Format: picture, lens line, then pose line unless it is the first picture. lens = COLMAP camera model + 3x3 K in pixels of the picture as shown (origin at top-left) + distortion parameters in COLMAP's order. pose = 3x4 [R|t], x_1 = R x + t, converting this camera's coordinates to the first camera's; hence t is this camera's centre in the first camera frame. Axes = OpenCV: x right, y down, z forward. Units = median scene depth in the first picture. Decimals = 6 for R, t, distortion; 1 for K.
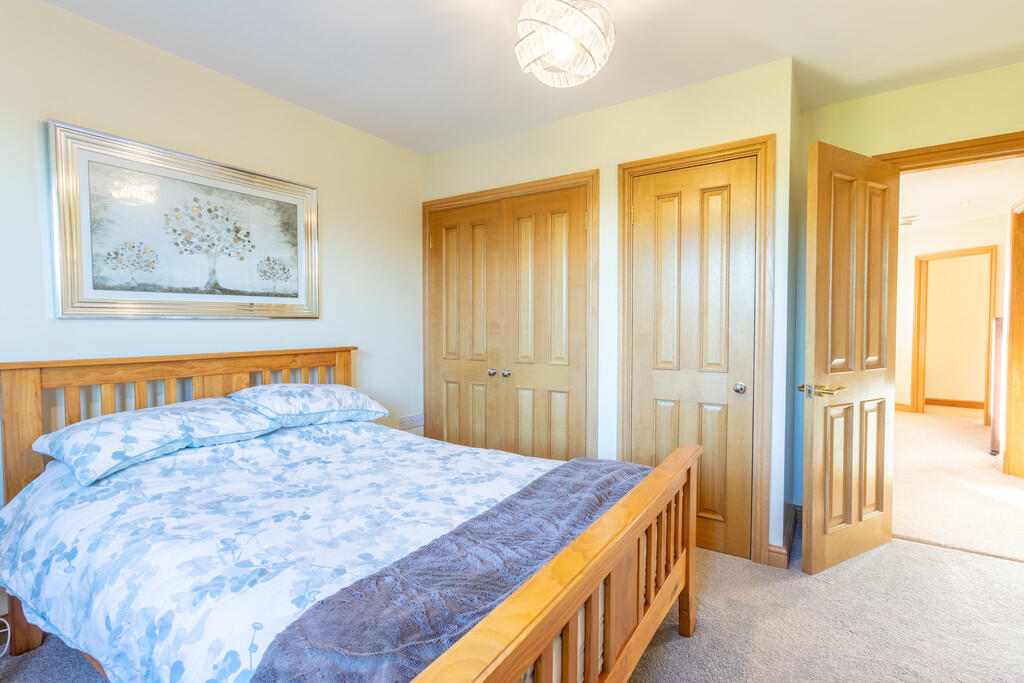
lens RADIAL K [[482.0, 0, 501.0], [0, 482.0, 343.6], [0, 0, 1]] dist [-0.026569, 0.022870]
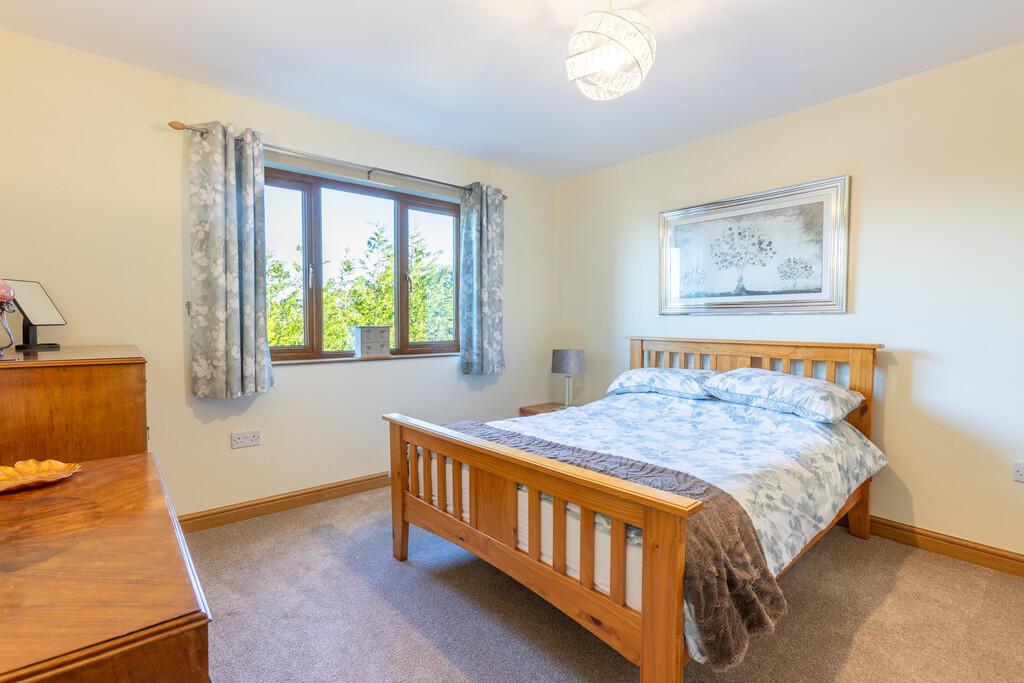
lens RADIAL K [[482.0, 0, 501.0], [0, 482.0, 343.6], [0, 0, 1]] dist [-0.026569, 0.022870]
pose [[-0.267462, 0.054310, -0.962037, 0.844193], [-0.034651, 0.997222, 0.065930, -0.034383], [0.962945, 0.050970, -0.264837, 0.698721]]
